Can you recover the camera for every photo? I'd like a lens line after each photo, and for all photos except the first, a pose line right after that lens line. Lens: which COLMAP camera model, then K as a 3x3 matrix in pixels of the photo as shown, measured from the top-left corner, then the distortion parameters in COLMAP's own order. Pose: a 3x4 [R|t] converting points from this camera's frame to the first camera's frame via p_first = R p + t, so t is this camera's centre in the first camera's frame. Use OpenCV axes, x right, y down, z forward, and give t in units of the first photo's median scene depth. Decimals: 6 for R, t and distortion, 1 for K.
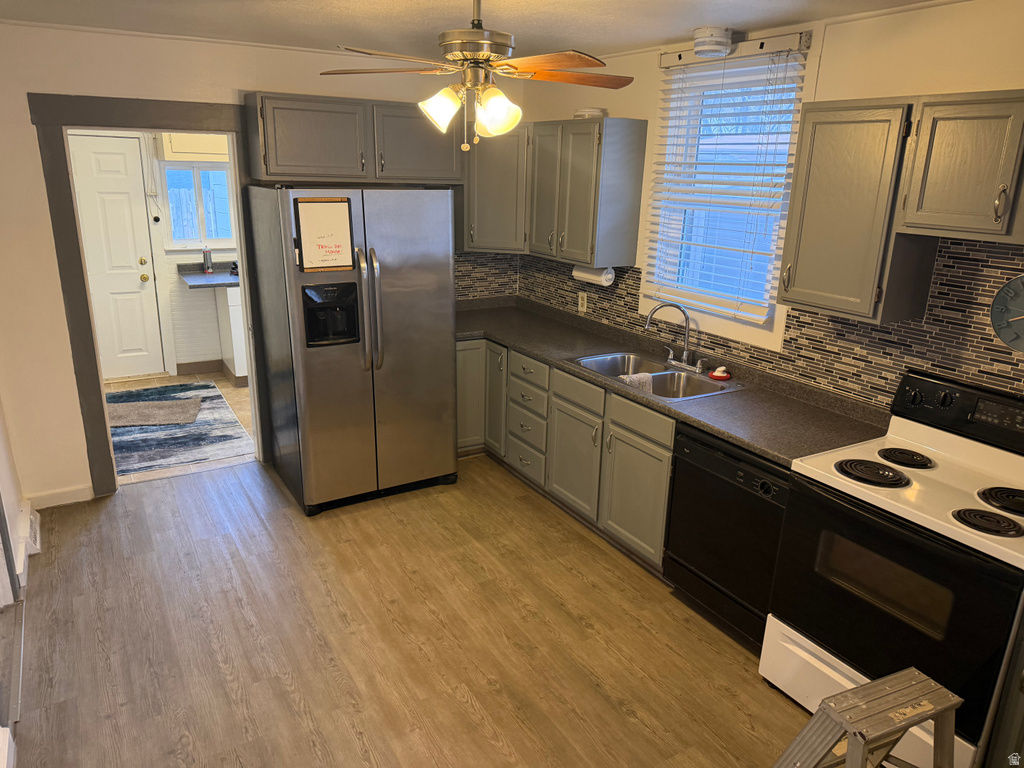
lens RADIAL K [[711.9, 0, 505.2], [0, 711.9, 391.0], [0, 0, 1]] dist [0.035045, -0.056302]
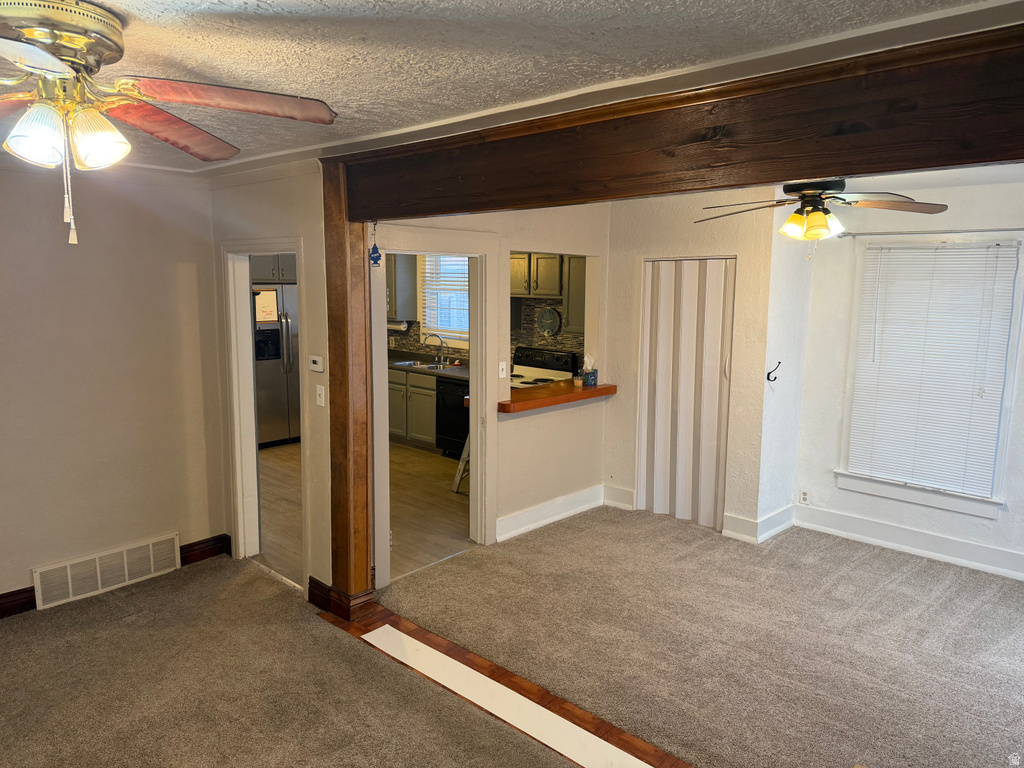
lens RADIAL K [[711.9, 0, 518.6], [0, 711.9, 381.8], [0, 0, 1]] dist [0.035045, -0.056302]
pose [[0.956022, -0.043480, 0.290054, -0.155622], [0.088805, 0.985441, -0.144981, 0.352598], [-0.279527, 0.164363, 0.945965, -1.093499]]
